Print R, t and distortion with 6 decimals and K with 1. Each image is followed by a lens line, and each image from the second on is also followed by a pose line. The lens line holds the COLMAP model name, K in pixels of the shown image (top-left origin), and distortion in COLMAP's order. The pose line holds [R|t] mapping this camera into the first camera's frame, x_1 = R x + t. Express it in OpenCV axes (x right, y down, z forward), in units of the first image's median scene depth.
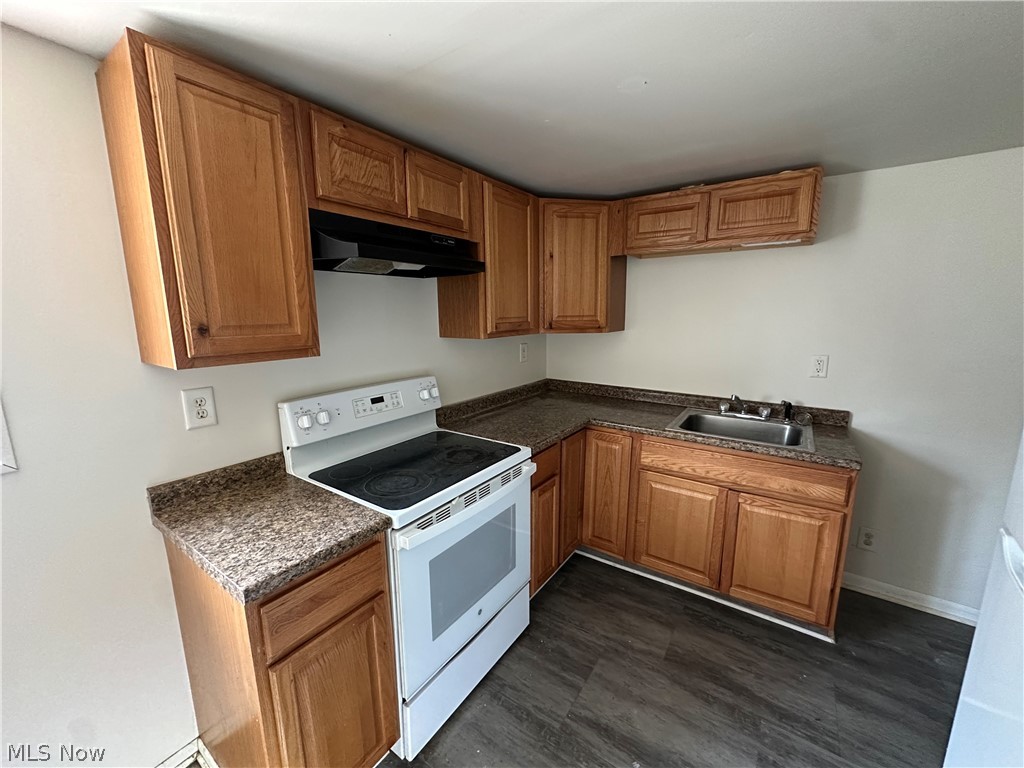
lens RADIAL K [[411.1, 0, 512.2], [0, 411.1, 383.2], [0, 0, 1]] dist [-0.002446, 0.000342]
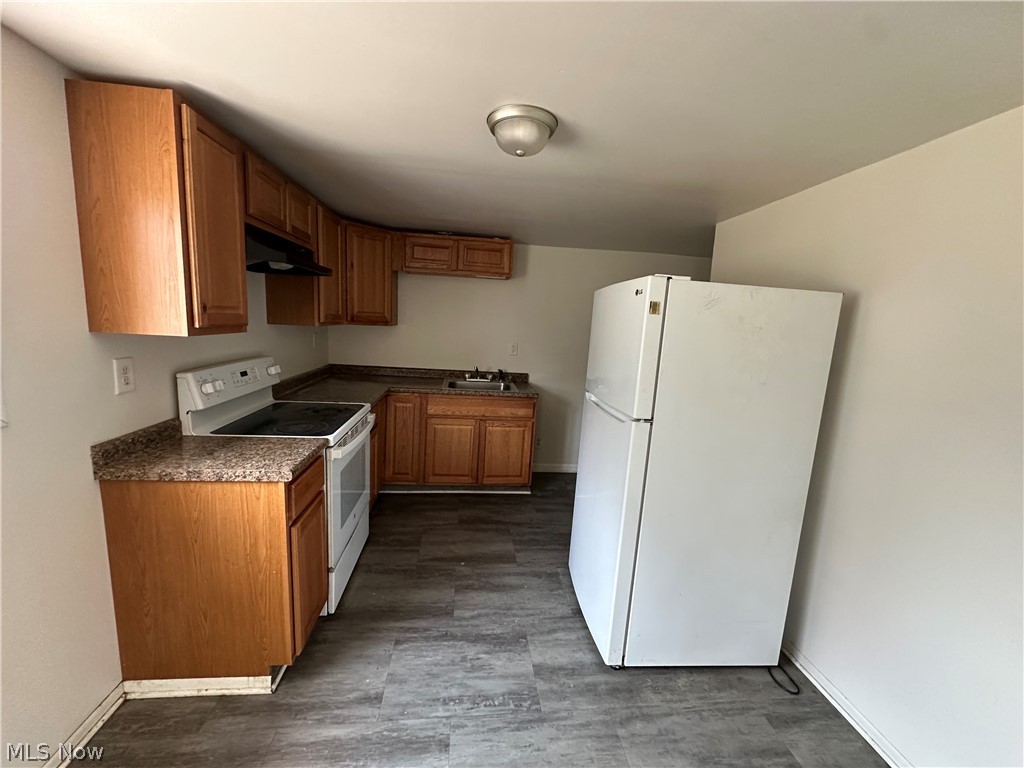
lens RADIAL K [[411.1, 0, 510.5], [0, 411.1, 384.7], [0, 0, 1]] dist [-0.002446, 0.000342]
pose [[0.757094, -0.055436, 0.650950, -0.494583], [0.054070, 0.998292, 0.022129, 0.084129], [-0.651065, 0.018443, 0.758798, -0.388118]]
